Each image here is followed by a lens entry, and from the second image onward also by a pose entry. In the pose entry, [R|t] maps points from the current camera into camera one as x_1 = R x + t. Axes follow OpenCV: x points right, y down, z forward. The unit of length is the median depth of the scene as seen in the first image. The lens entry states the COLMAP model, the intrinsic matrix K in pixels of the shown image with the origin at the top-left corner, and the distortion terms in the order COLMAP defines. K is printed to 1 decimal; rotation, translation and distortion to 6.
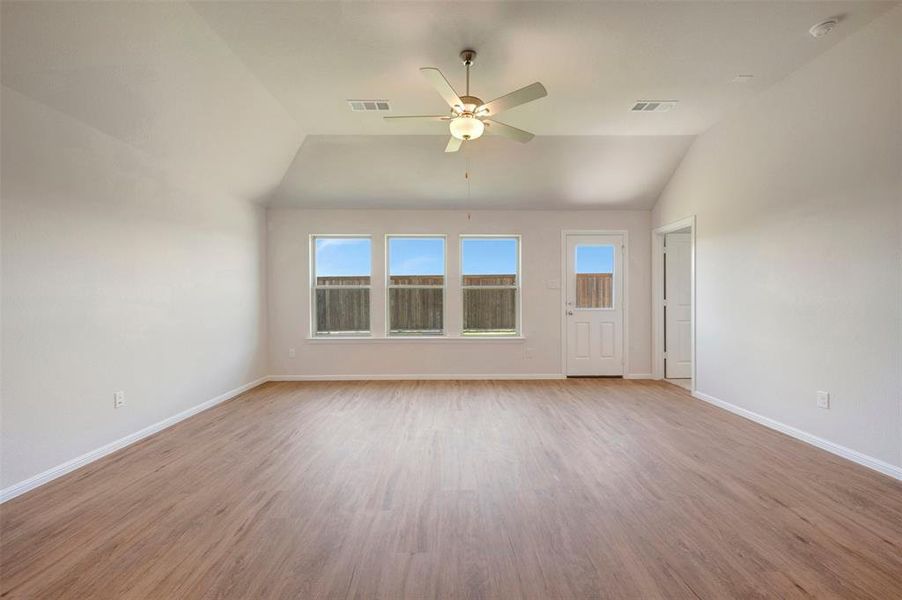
lens RADIAL K [[360.2, 0, 455.7], [0, 360.2, 300.2], [0, 0, 1]] dist [0.001067, 0.000180]
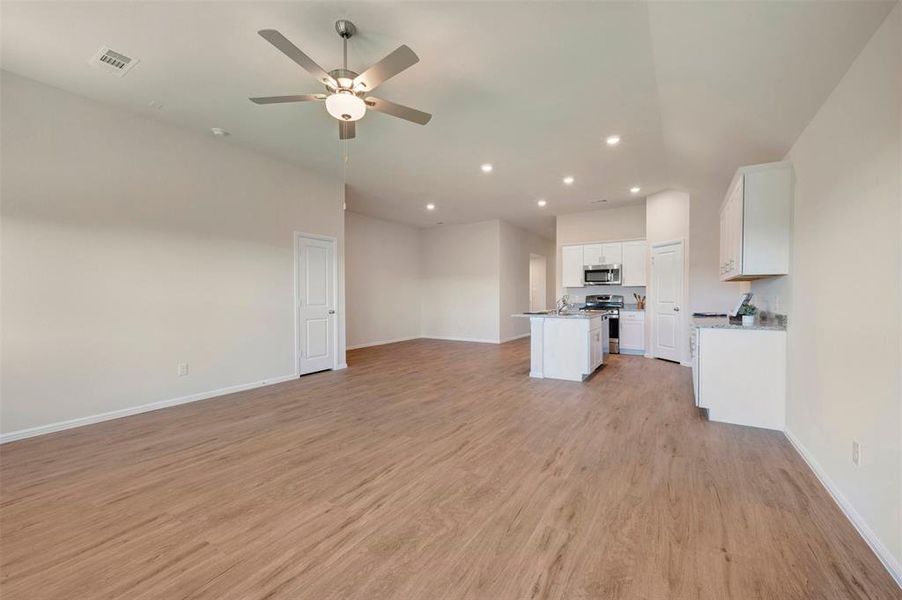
lens RADIAL K [[360.2, 0, 455.7], [0, 360.2, 300.2], [0, 0, 1]] dist [0.001067, 0.000180]
pose [[-0.840082, -0.000544, 0.542460, -0.366748], [0.012108, 0.999732, 0.019753, -0.008772], [-0.542325, 0.023162, -0.839850, 0.871902]]
